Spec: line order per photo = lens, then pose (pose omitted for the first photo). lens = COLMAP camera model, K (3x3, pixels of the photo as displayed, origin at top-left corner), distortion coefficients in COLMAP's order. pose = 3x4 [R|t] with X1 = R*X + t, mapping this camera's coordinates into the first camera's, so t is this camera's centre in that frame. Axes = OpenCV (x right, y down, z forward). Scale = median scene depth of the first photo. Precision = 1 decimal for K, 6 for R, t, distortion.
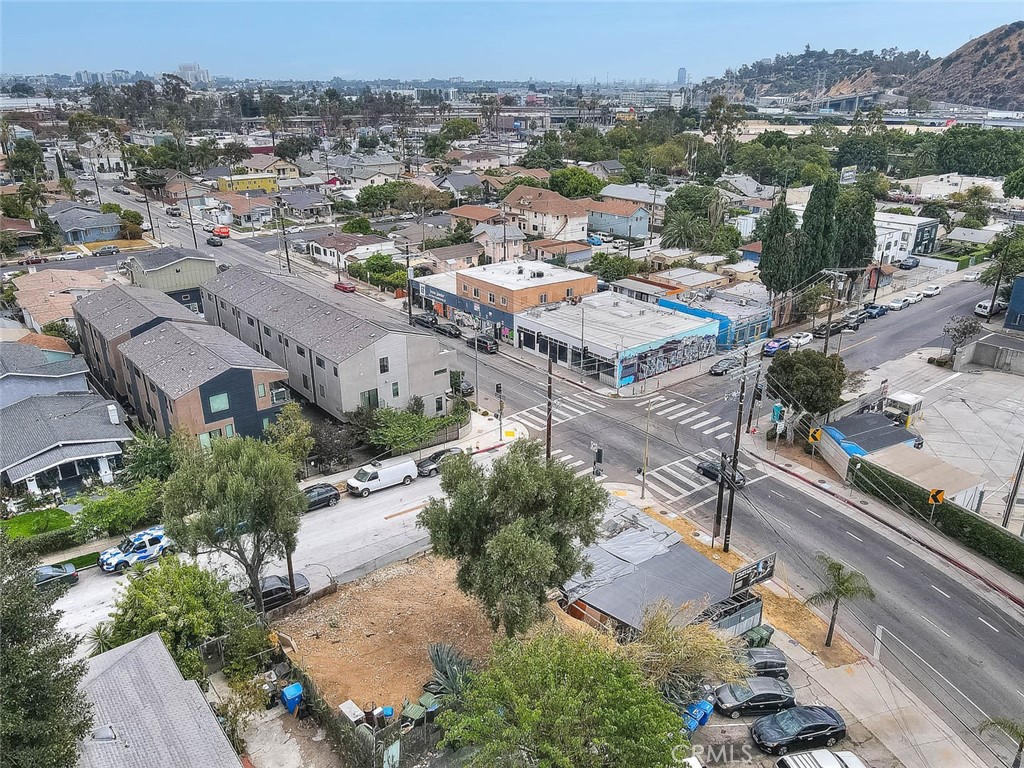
lens RADIAL K [[752.5, 0, 512.1], [0, 752.5, 381.0], [0, 0, 1]] dist [0.006578, 0.013660]
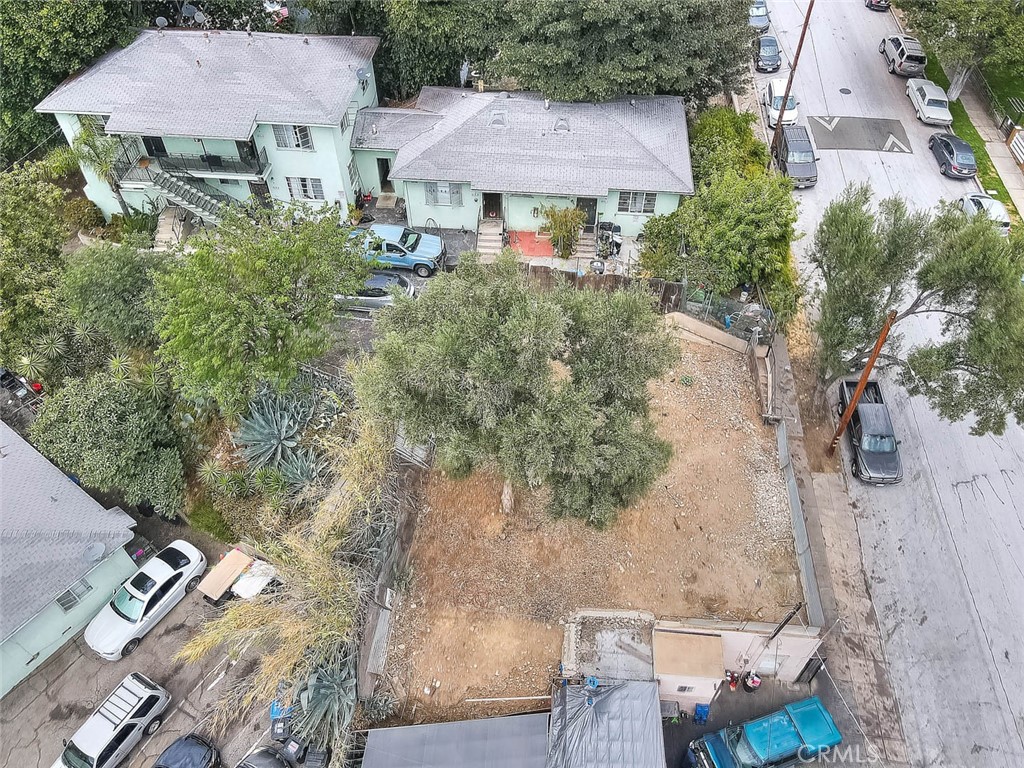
lens RADIAL K [[752.5, 0, 510.9], [0, 752.5, 382.3], [0, 0, 1]] dist [0.006578, 0.013660]
pose [[-0.697188, 0.529505, -0.483274, 0.117732], [-0.263962, 0.437158, 0.859777, -0.131683], [0.666523, 0.726992, -0.165012, 0.430101]]
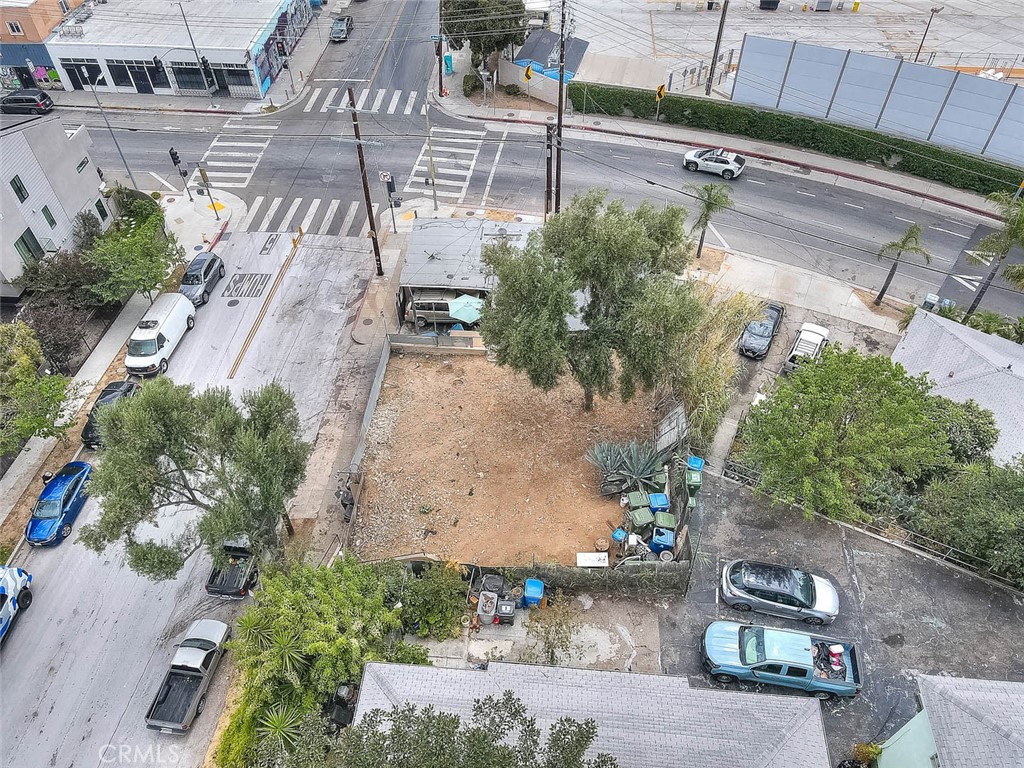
lens RADIAL K [[752.5, 0, 512.0], [0, 752.5, 382.5], [0, 0, 1]] dist [0.006578, 0.013660]
pose [[0.690638, -0.538180, 0.483096, -0.209134], [0.274806, 0.813185, 0.513042, -0.076497], [-0.668955, -0.221569, 0.709511, 0.166821]]
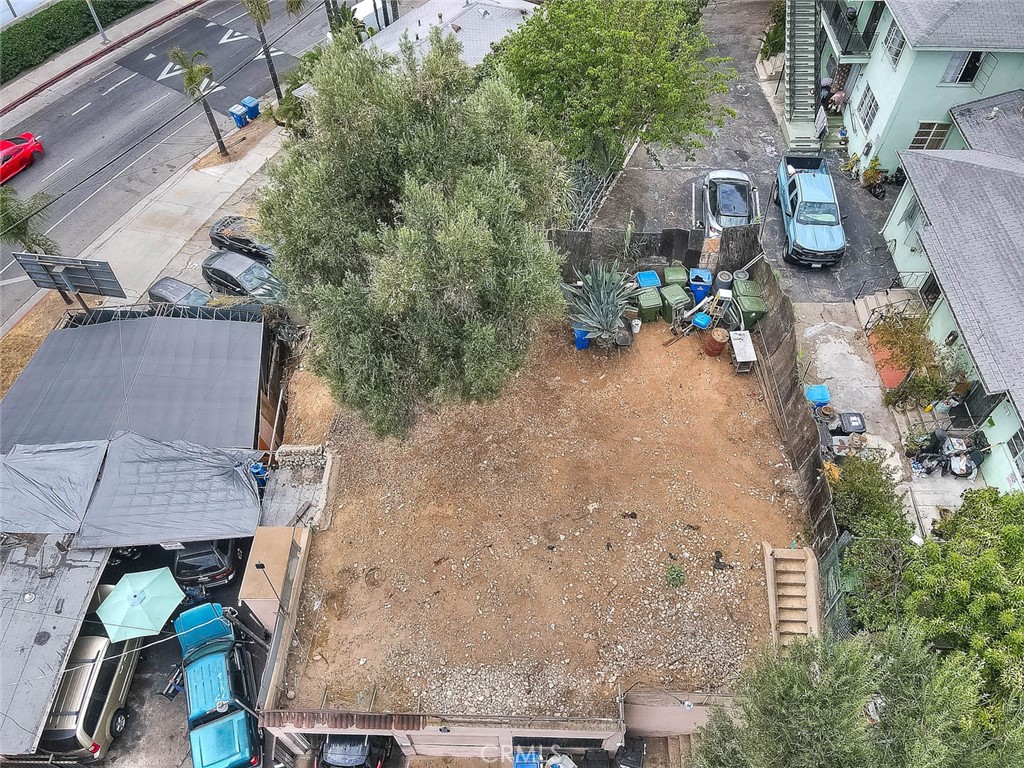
lens RADIAL K [[752.5, 0, 511.9], [0, 752.5, 381.0], [0, 0, 1]] dist [0.006578, 0.013660]
pose [[-0.755800, -0.511643, 0.408641, -0.125105], [0.254159, 0.345916, 0.903186, -0.090716], [-0.603464, 0.786488, -0.131405, 0.439310]]
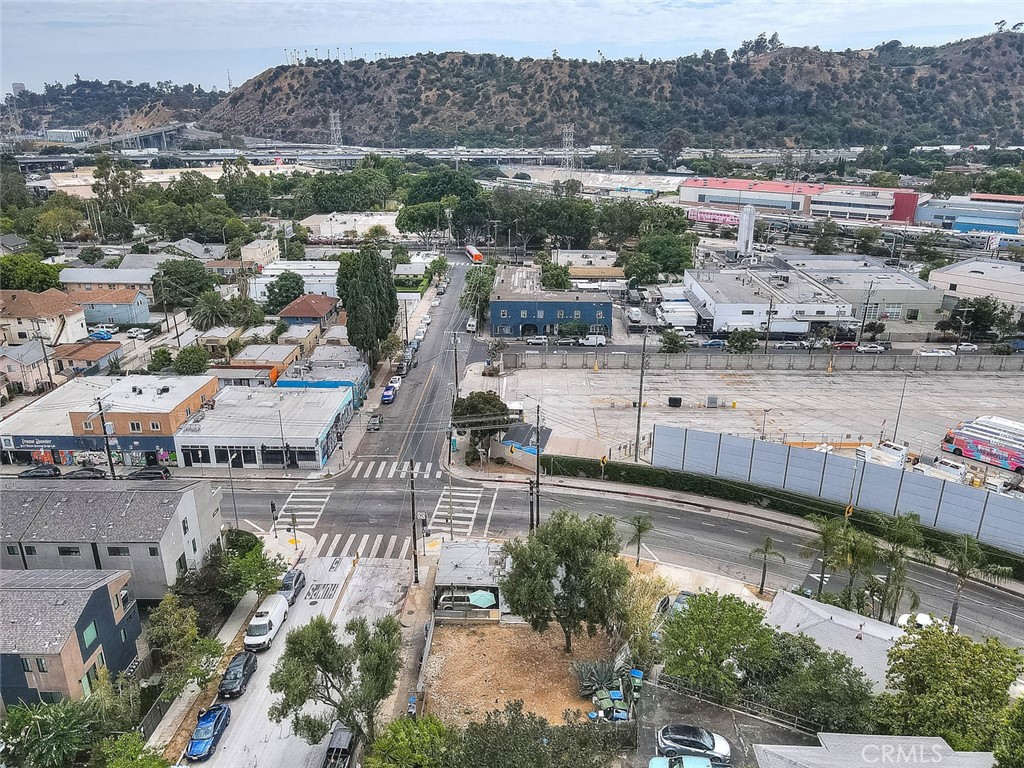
lens RADIAL K [[752.5, 0, 511.9], [0, 752.5, 383.0], [0, 0, 1]] dist [0.006578, 0.013660]
pose [[0.654997, -0.261895, 0.708794, -0.399636], [0.279975, 0.955367, 0.094278, -0.127770], [-0.701849, 0.136693, 0.699087, -0.002935]]
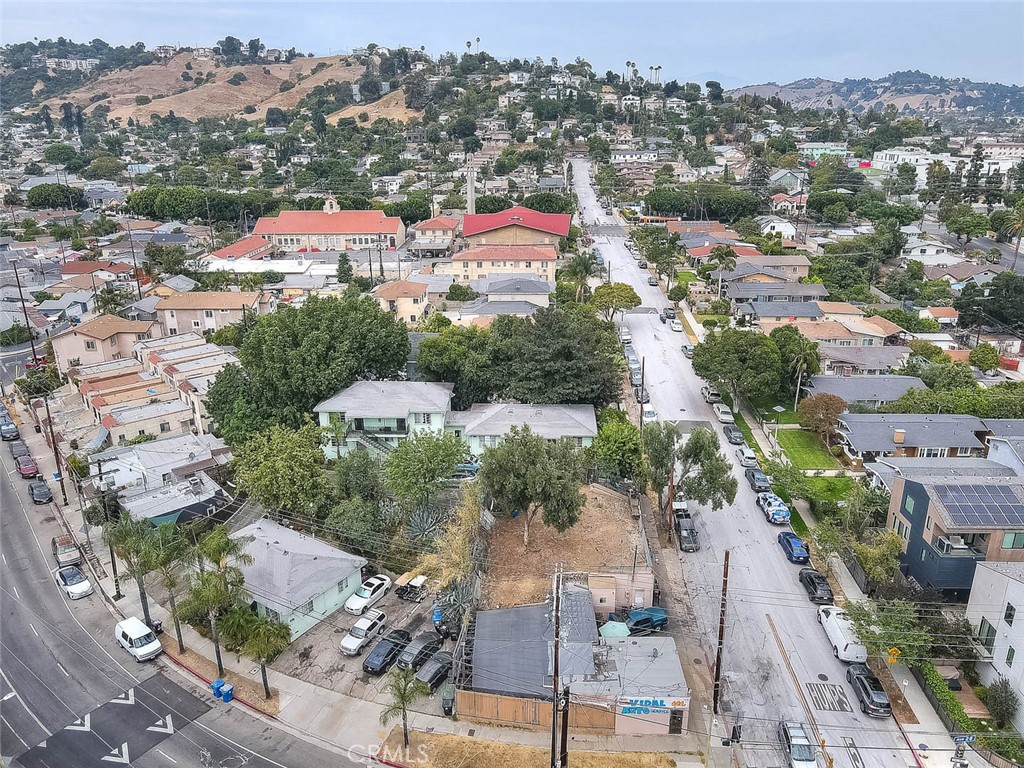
lens RADIAL K [[752.5, 0, 510.4], [0, 752.5, 383.5], [0, 0, 1]] dist [0.006578, 0.013660]
pose [[-0.663713, 0.252352, -0.704133, 0.475751], [-0.270224, 0.796897, 0.540309, -0.357684], [0.697470, 0.548884, -0.460720, 0.651205]]
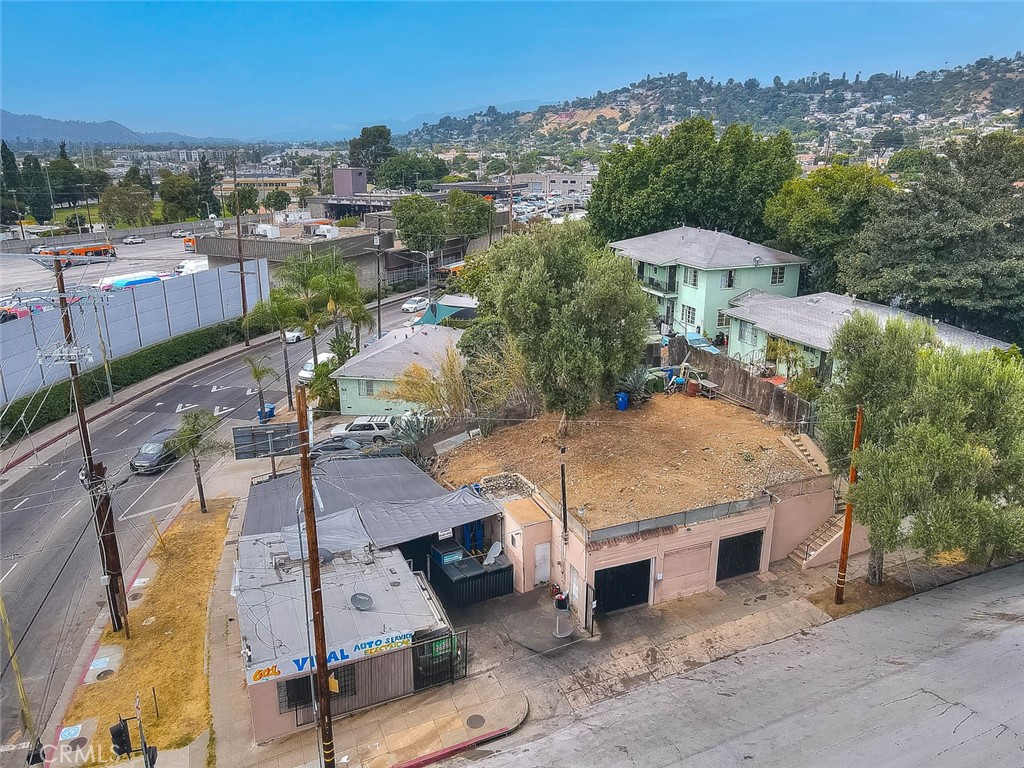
lens RADIAL K [[752.5, 0, 510.5], [0, 752.5, 382.4], [0, 0, 1]] dist [0.006578, 0.013660]
pose [[-0.953922, -0.088960, 0.286564, -0.091544], [0.113014, 0.778185, 0.617784, -0.146194], [-0.277958, 0.621703, -0.732274, 0.720856]]
